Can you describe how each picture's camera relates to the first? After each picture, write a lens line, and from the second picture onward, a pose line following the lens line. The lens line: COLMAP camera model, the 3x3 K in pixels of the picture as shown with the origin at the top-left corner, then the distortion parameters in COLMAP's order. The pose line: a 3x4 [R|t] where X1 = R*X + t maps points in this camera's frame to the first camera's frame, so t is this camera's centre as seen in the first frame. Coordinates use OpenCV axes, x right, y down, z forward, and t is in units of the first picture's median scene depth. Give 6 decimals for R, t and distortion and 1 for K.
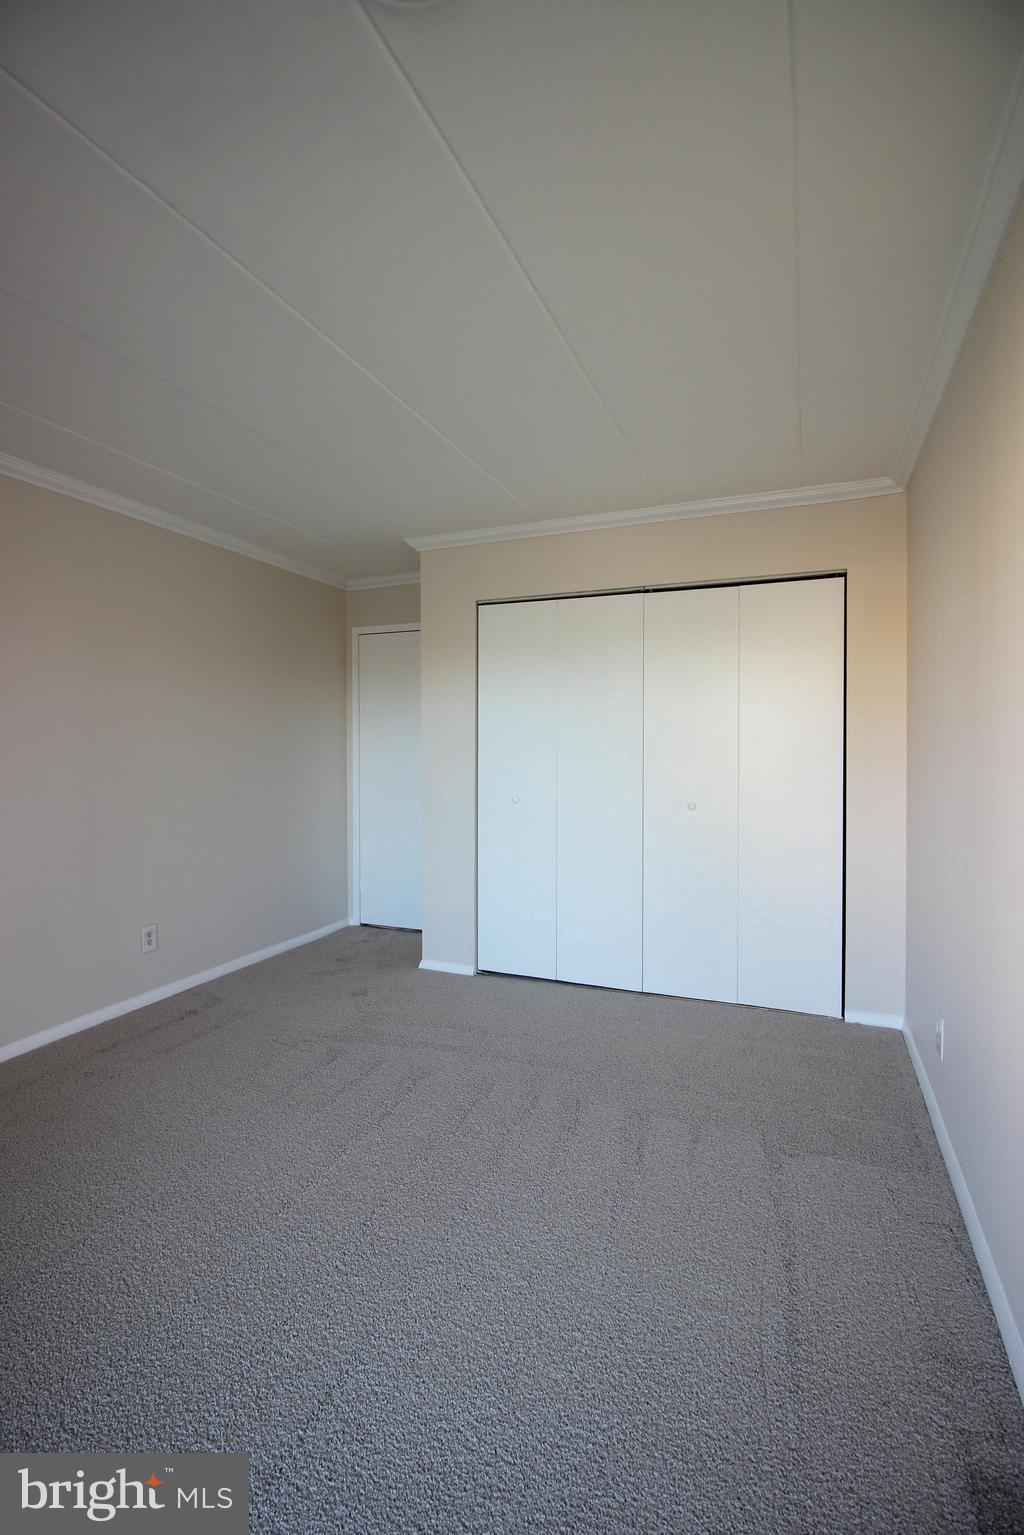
lens RADIAL K [[716.1, 0, 516.3], [0, 716.1, 766.9], [0, 0, 1]] dist [0.001353, -0.009541]
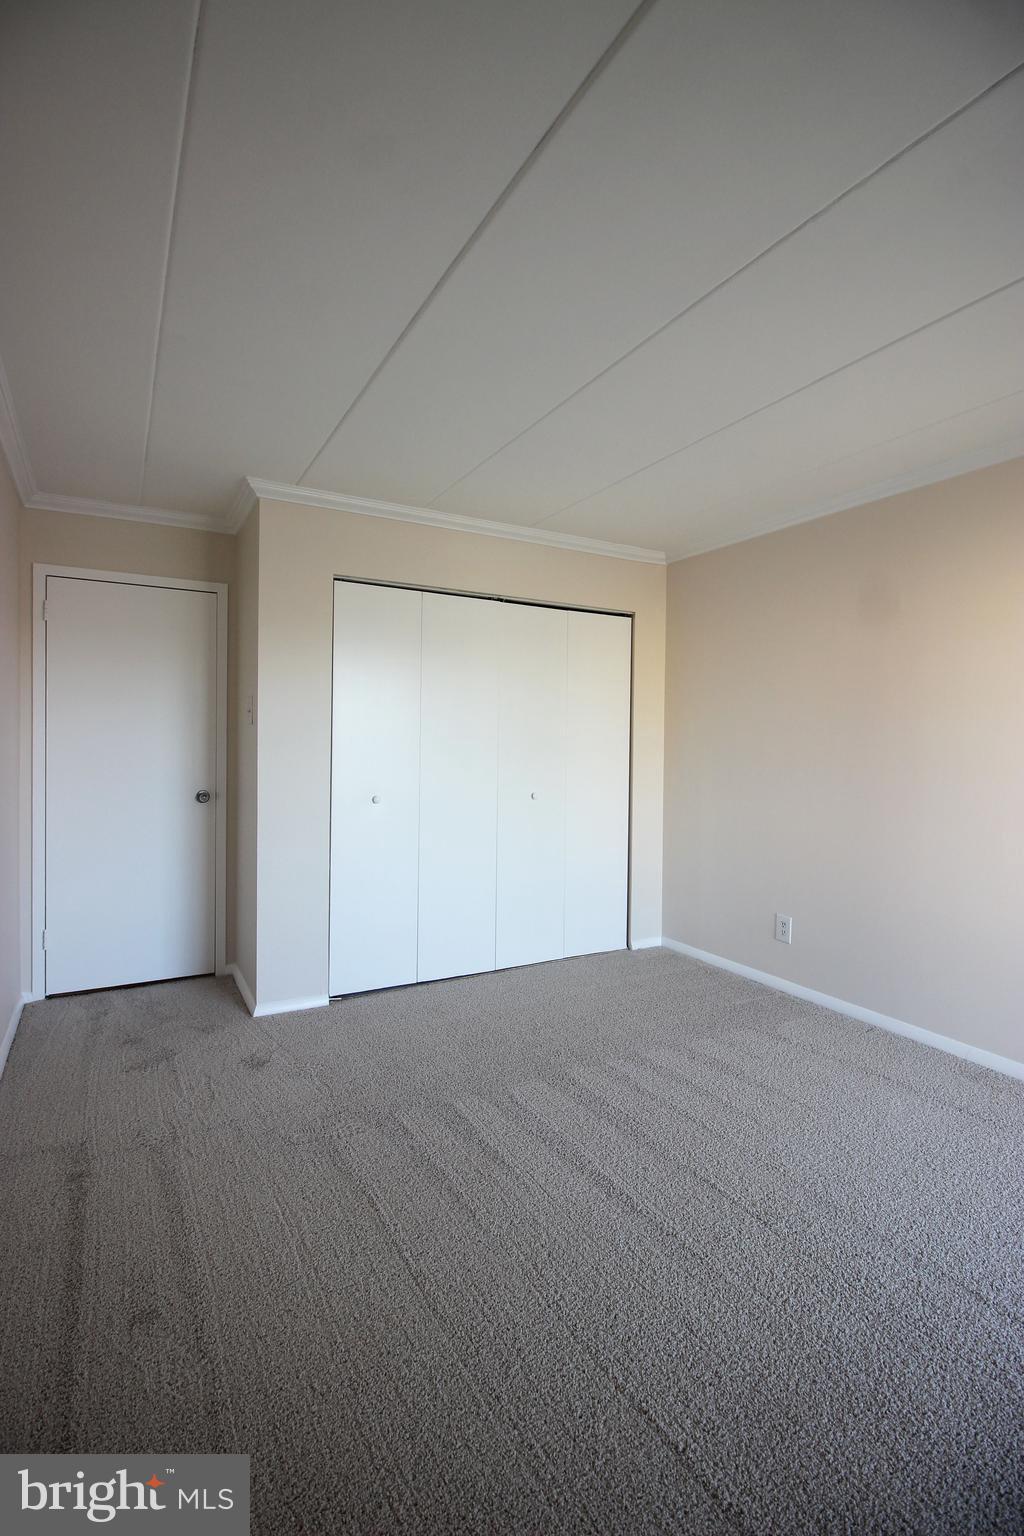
lens RADIAL K [[716.6, 0, 511.3], [0, 716.6, 757.4], [0, 0, 1]] dist [0.001353, -0.009541]
pose [[0.616229, -0.010494, 0.787497, -0.648297], [0.009830, 0.999936, 0.005633, -0.012167], [-0.787506, 0.004270, 0.616292, 0.309412]]
